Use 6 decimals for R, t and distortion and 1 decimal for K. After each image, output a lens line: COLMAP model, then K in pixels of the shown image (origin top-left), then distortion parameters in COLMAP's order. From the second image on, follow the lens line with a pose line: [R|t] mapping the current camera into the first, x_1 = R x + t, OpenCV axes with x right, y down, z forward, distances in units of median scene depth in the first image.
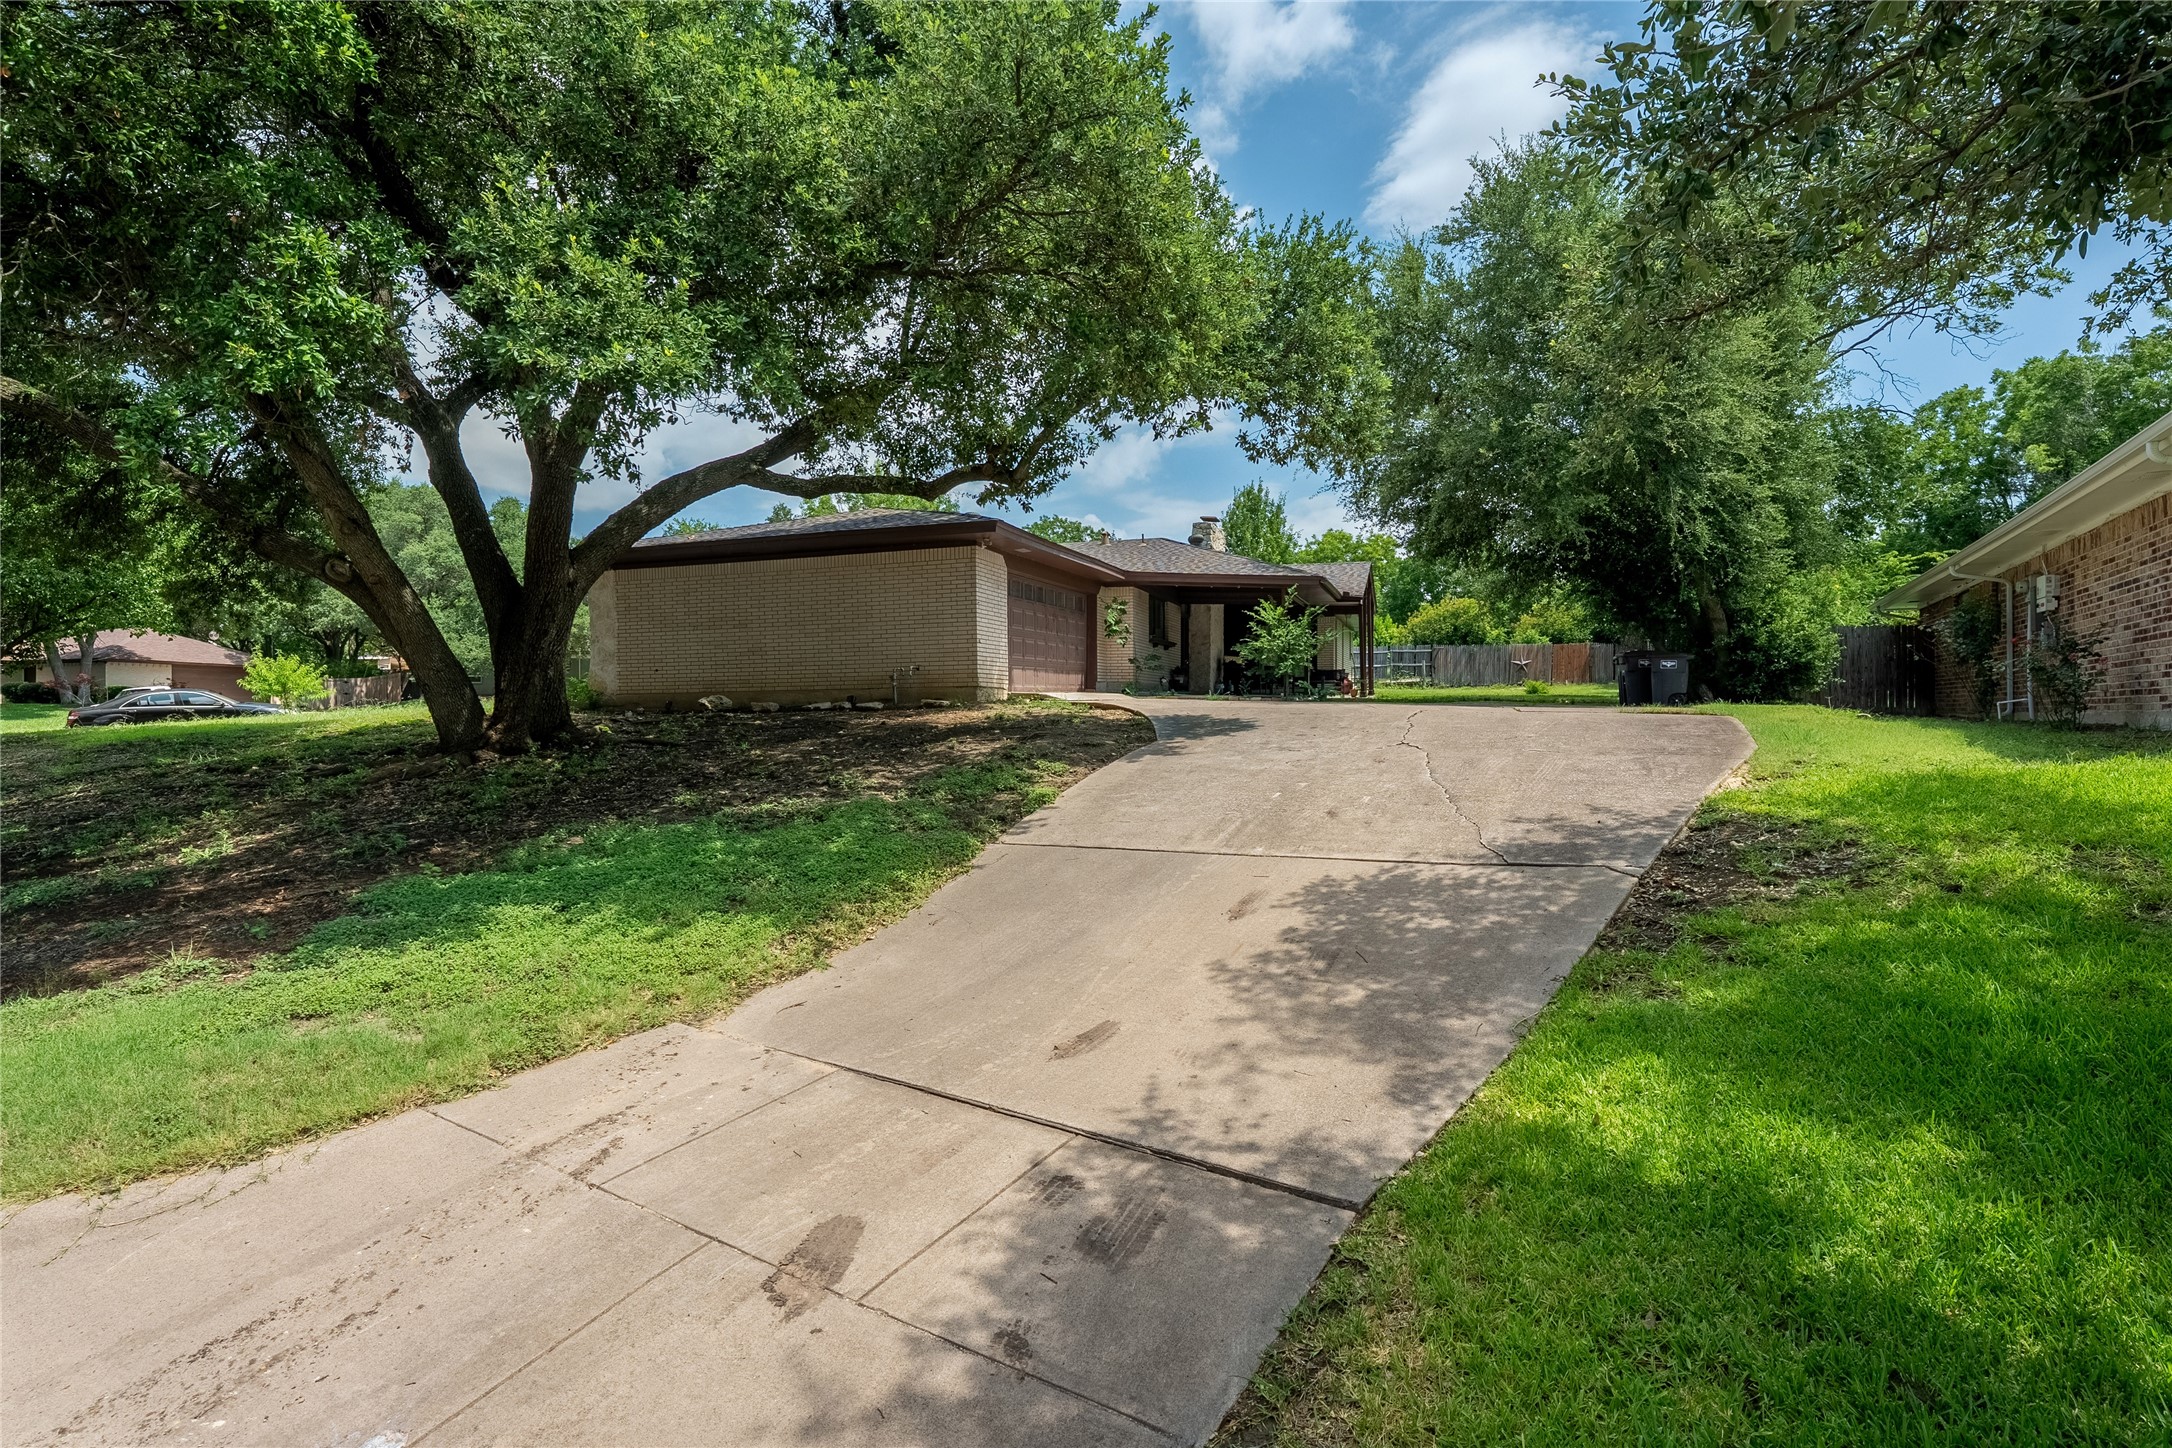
lens RADIAL K [[1036.3, 0, 1084.5], [0, 1036.3, 718.4], [0, 0, 1]] dist [0.002423, 0.000075]
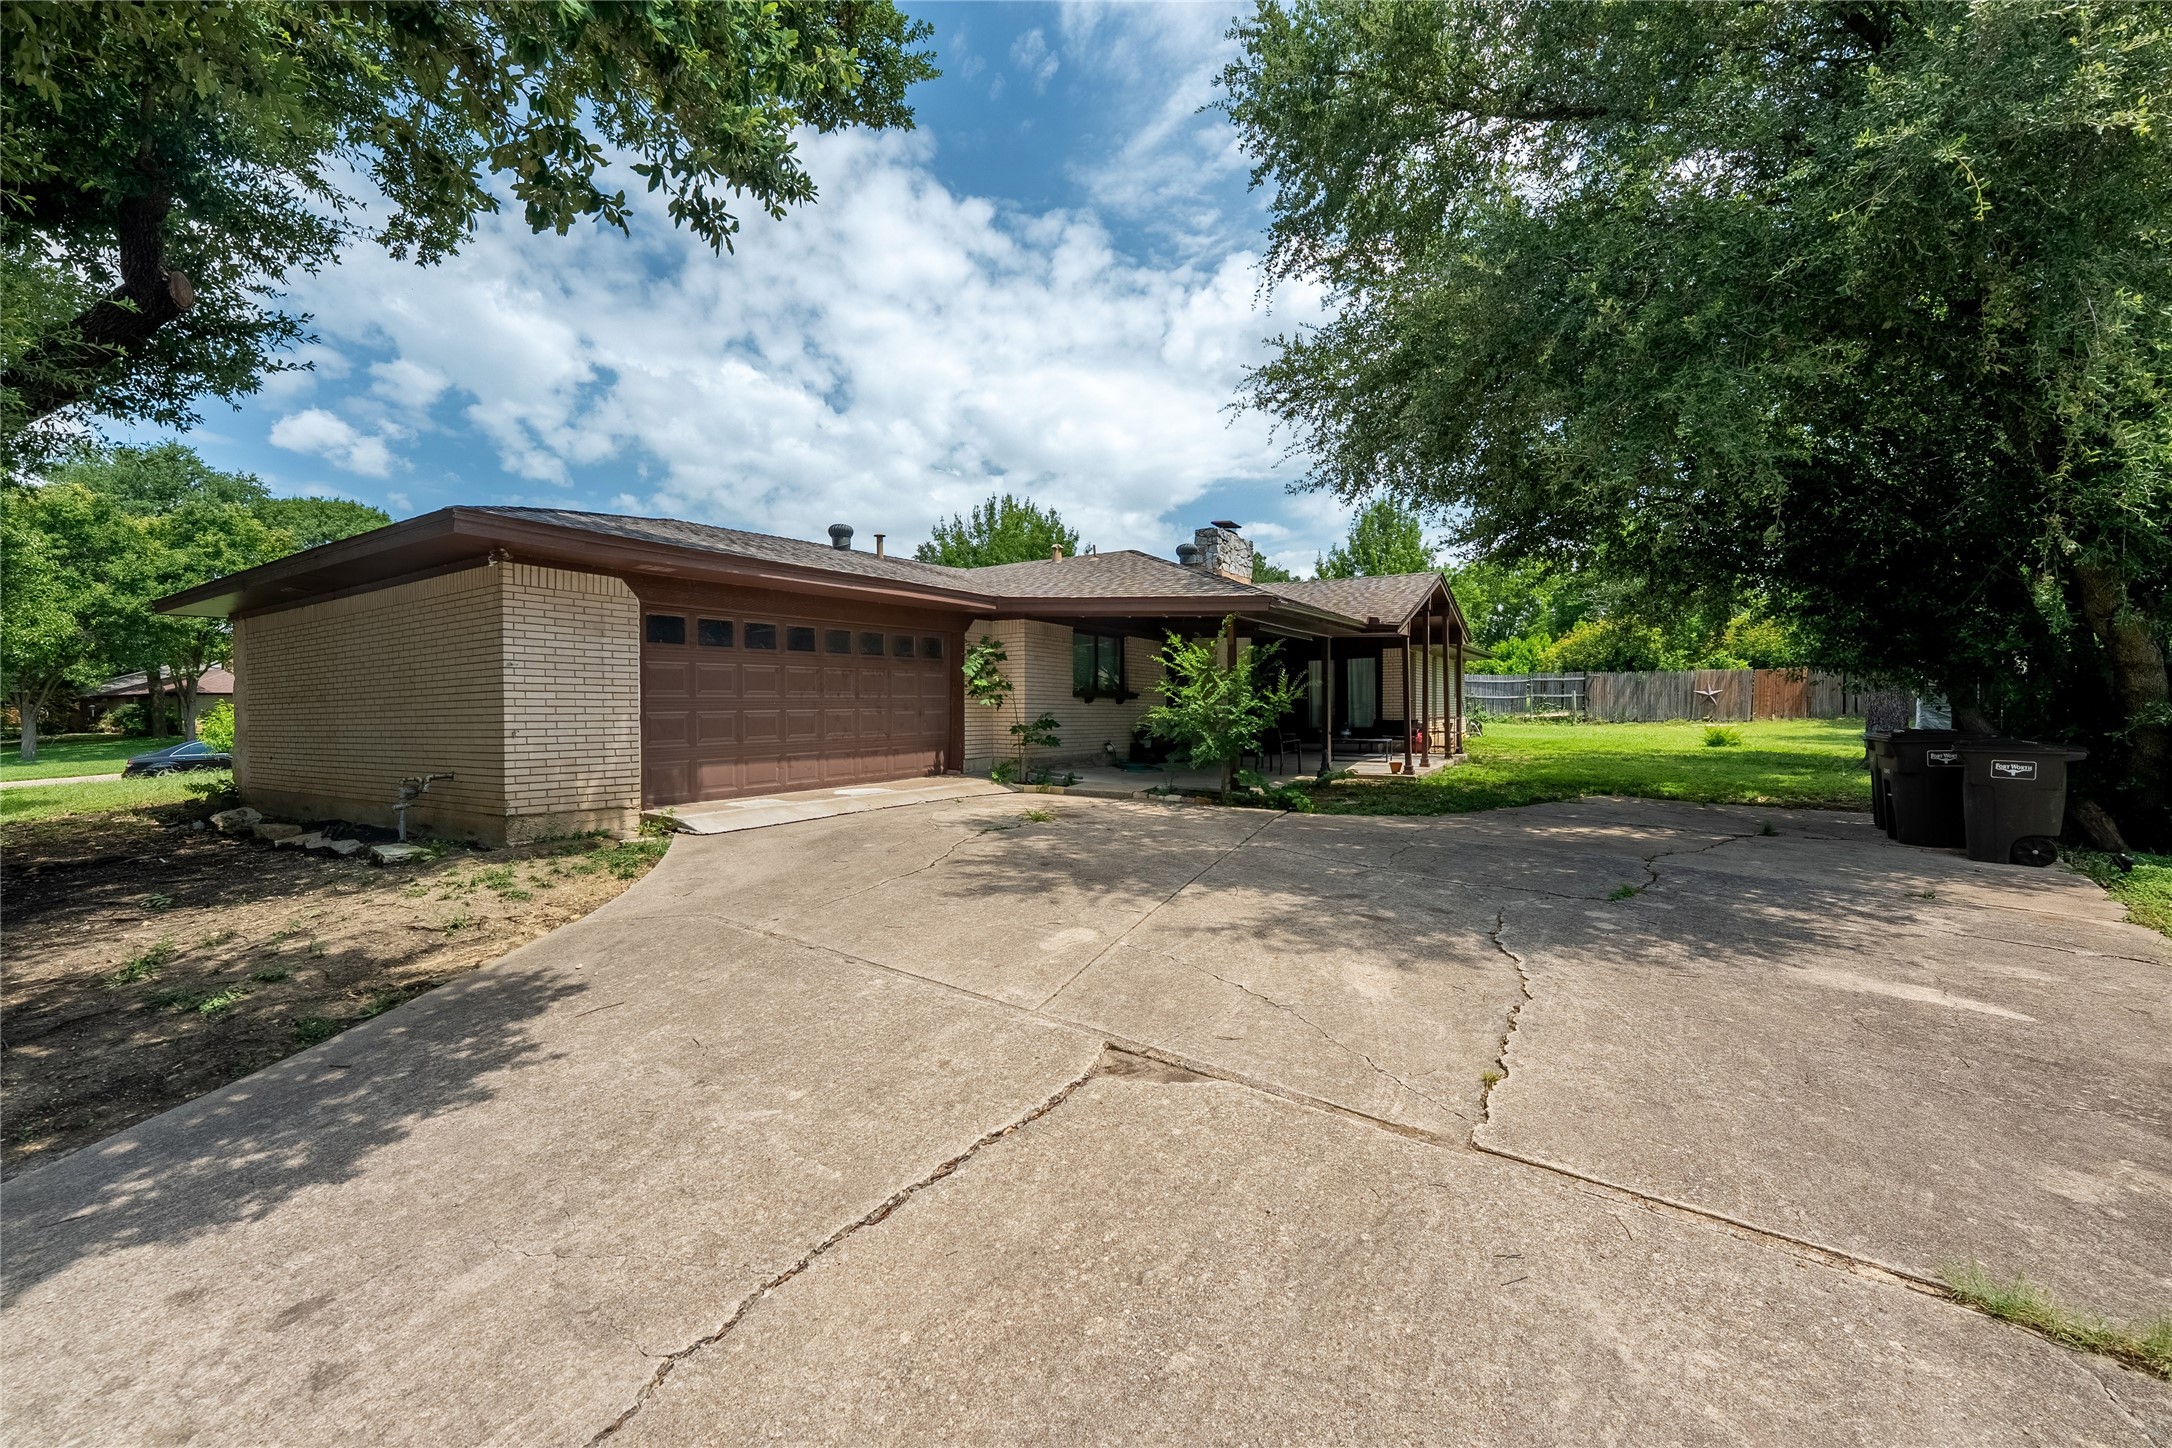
lens RADIAL K [[857.8, 0, 1085.8], [0, 857.8, 715.6], [0, 0, 1]] dist [0.001069, 0.000009]
pose [[0.969687, 0.002298, -0.244338, 0.125731], [-0.003604, 0.999982, -0.004898, -0.034029], [0.244322, 0.005630, 0.969678, 0.256634]]
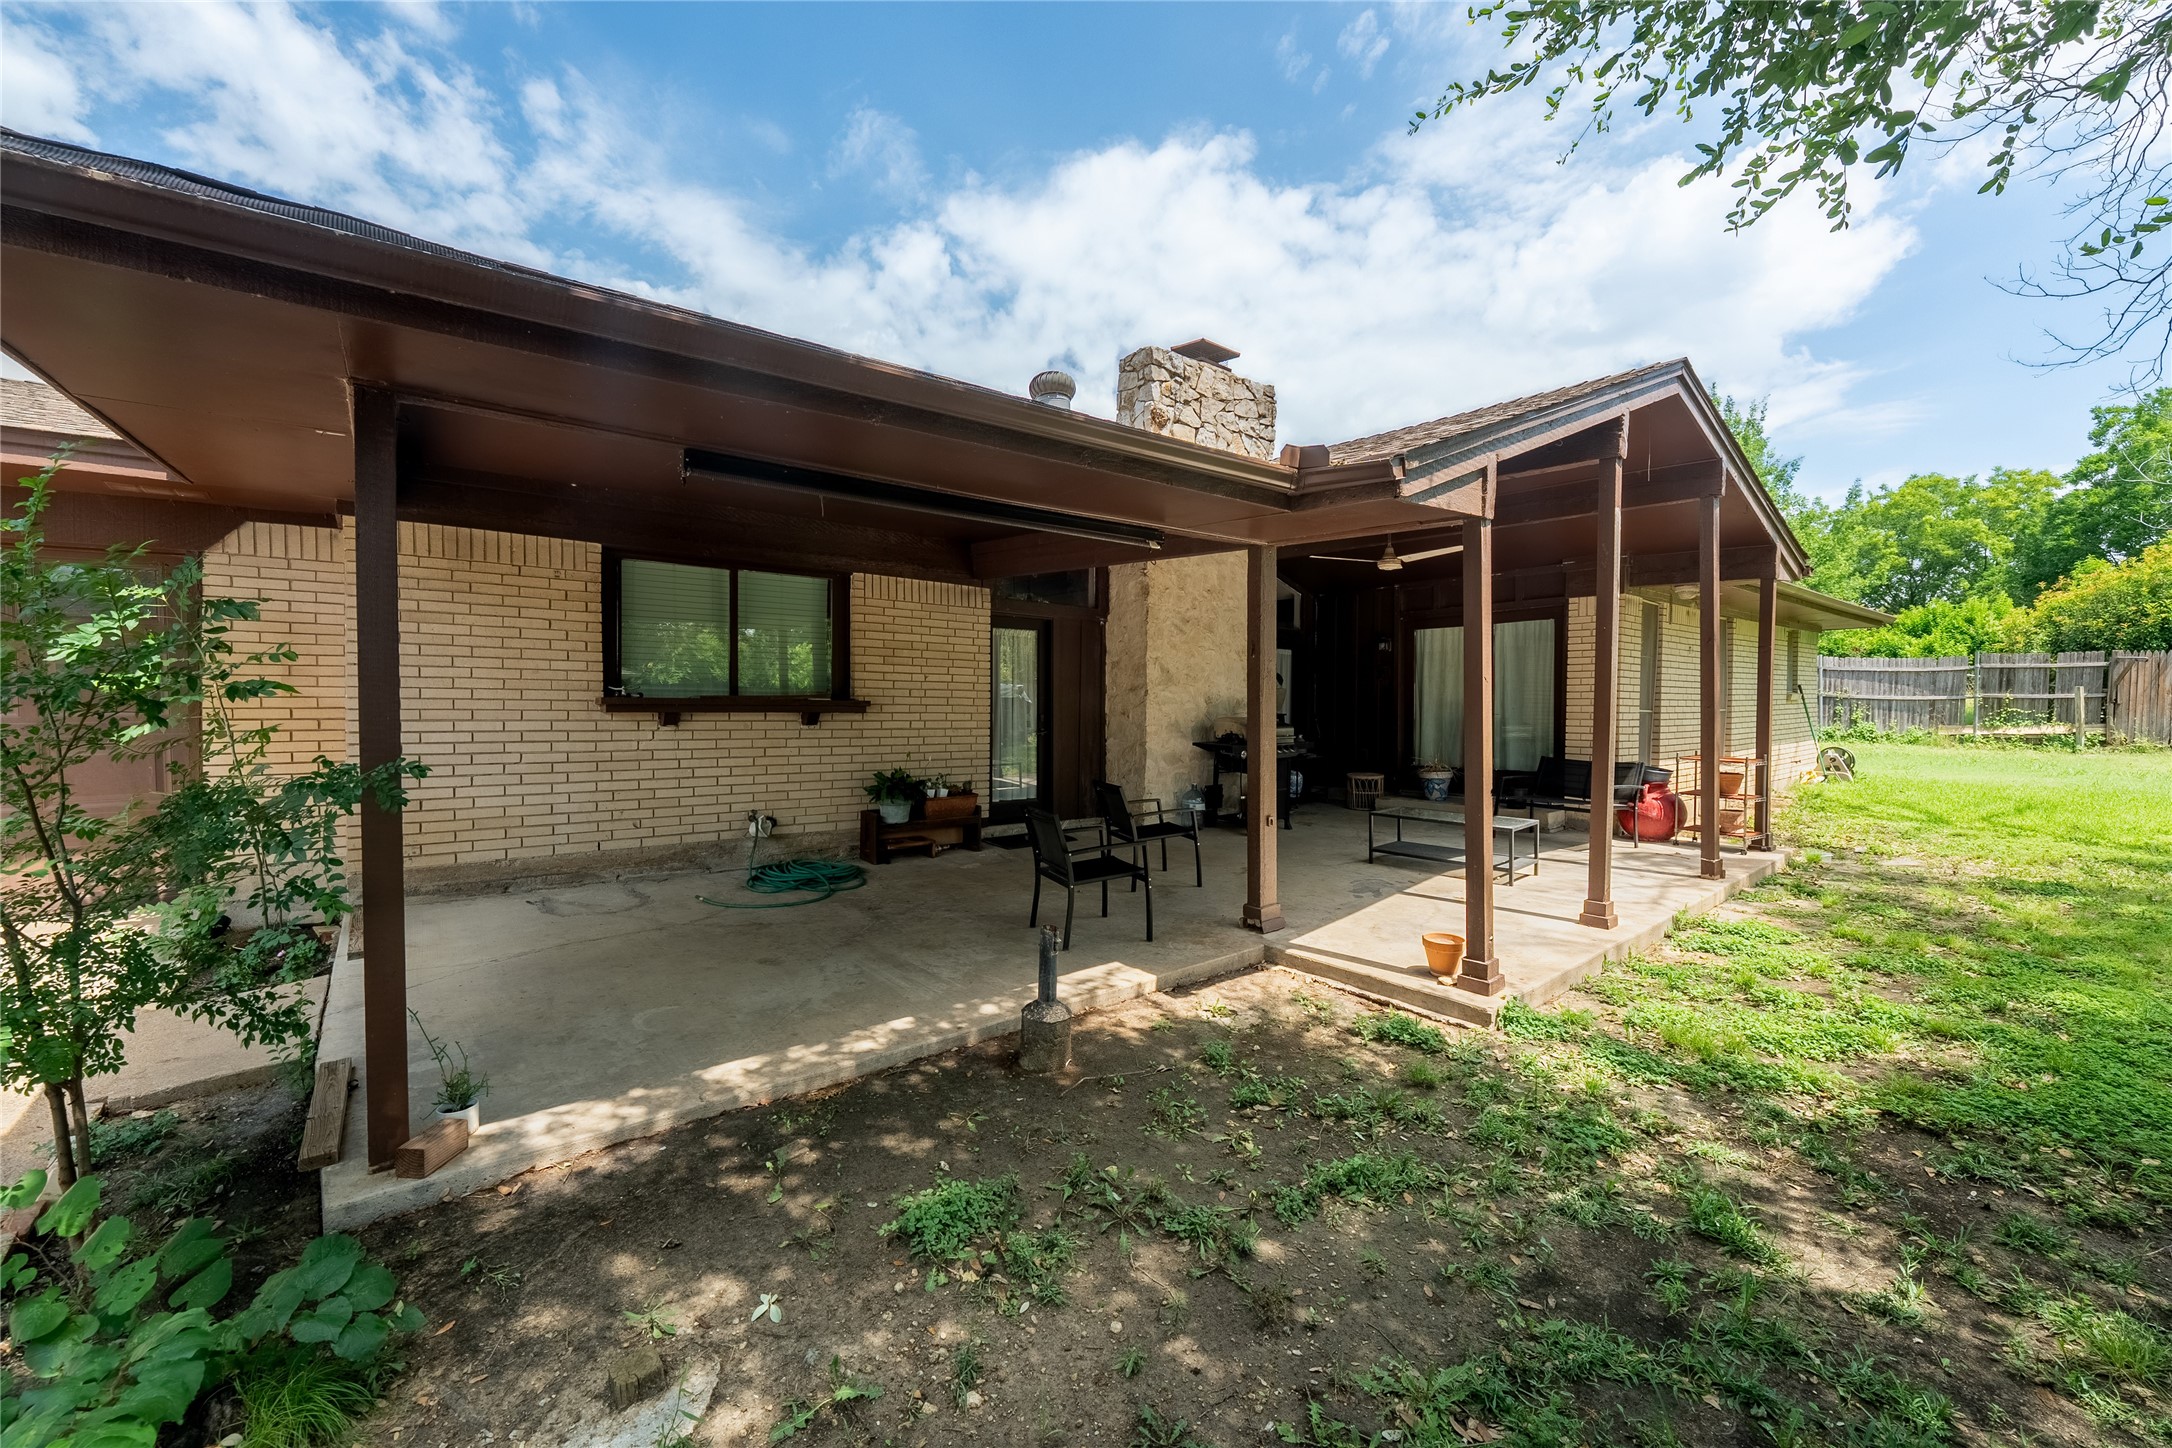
lens RADIAL K [[857.8, 0, 1089.2], [0, 857.8, 717.5], [0, 0, 1]] dist [0.001069, 0.000009]
pose [[0.845576, 0.018256, -0.533542, 0.181299], [-0.013990, 0.999830, 0.012039, -0.045128], [0.533671, -0.002715, 0.845688, 0.508885]]
